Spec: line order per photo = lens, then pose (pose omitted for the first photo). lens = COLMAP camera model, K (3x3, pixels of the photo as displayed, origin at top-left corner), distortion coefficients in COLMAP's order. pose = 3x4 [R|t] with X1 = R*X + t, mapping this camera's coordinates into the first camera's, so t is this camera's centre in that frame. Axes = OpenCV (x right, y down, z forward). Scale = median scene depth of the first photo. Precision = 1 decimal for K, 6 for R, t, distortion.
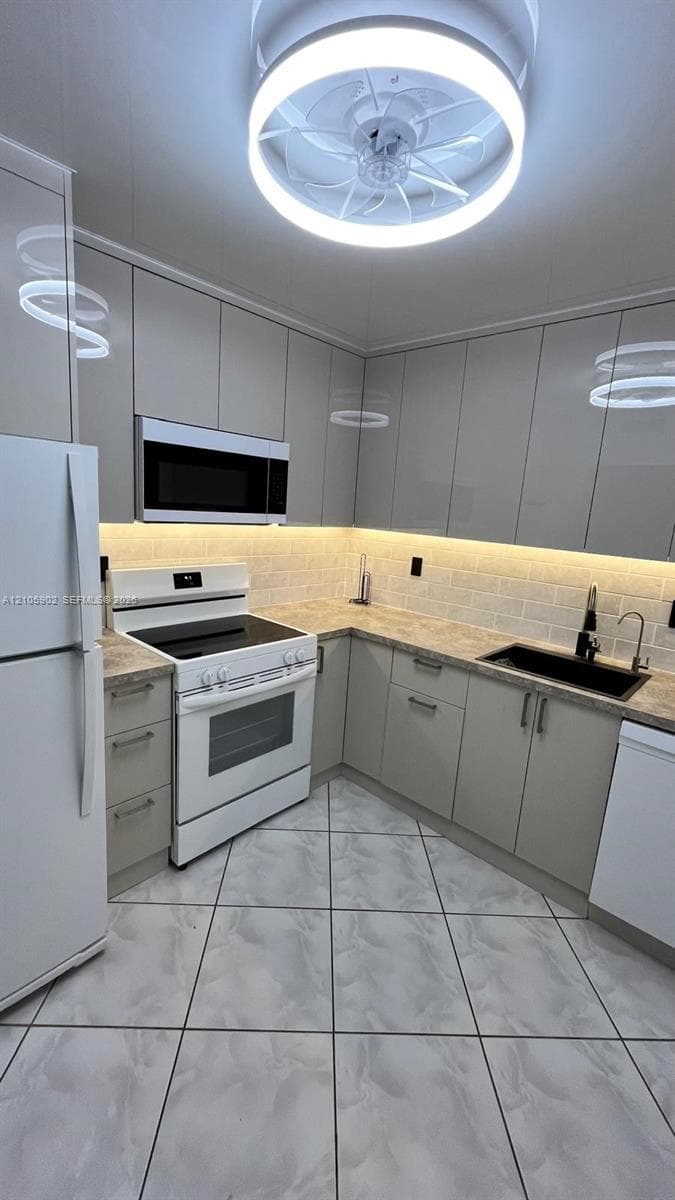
lens RADIAL K [[492.8, 0, 333.2], [0, 492.8, 599.0], [0, 0, 1]] dist [-0.001144, -0.001329]
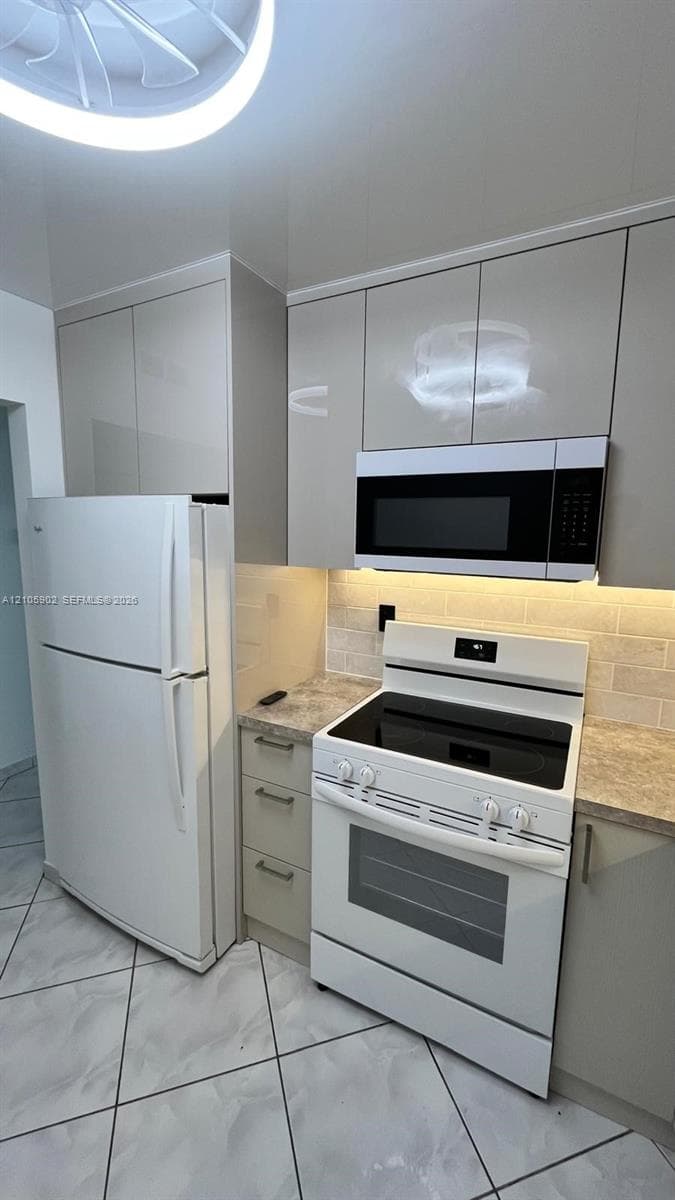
lens RADIAL K [[492.8, 0, 337.5], [0, 492.8, 599.9], [0, 0, 1]] dist [-0.001144, -0.001329]
pose [[0.254425, 0.079115, -0.963851, 0.399705], [-0.183664, 0.982463, 0.032162, -0.106542], [0.949492, 0.168842, 0.264493, 0.641449]]
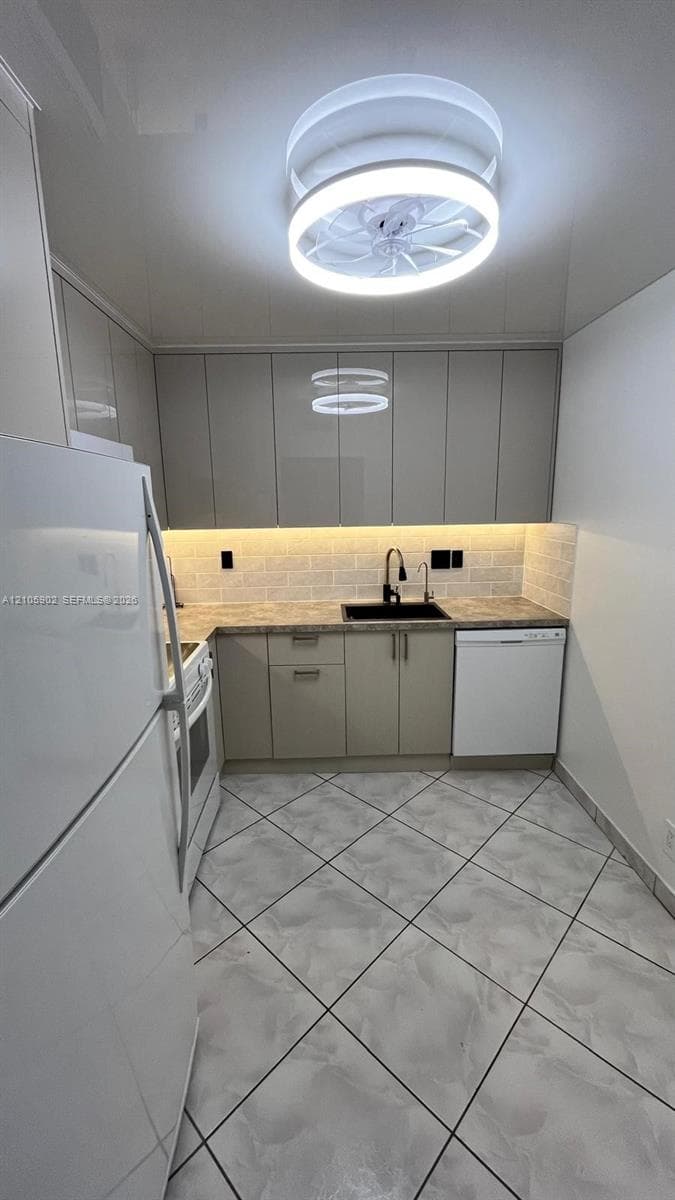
lens RADIAL K [[492.8, 0, 337.9], [0, 492.8, 597.1], [0, 0, 1]] dist [-0.001144, -0.001329]
pose [[0.704787, -0.213049, 0.676672, -0.530901], [0.197863, 0.975023, 0.100901, -0.064402], [-0.681267, 0.062775, 0.729338, 0.099502]]
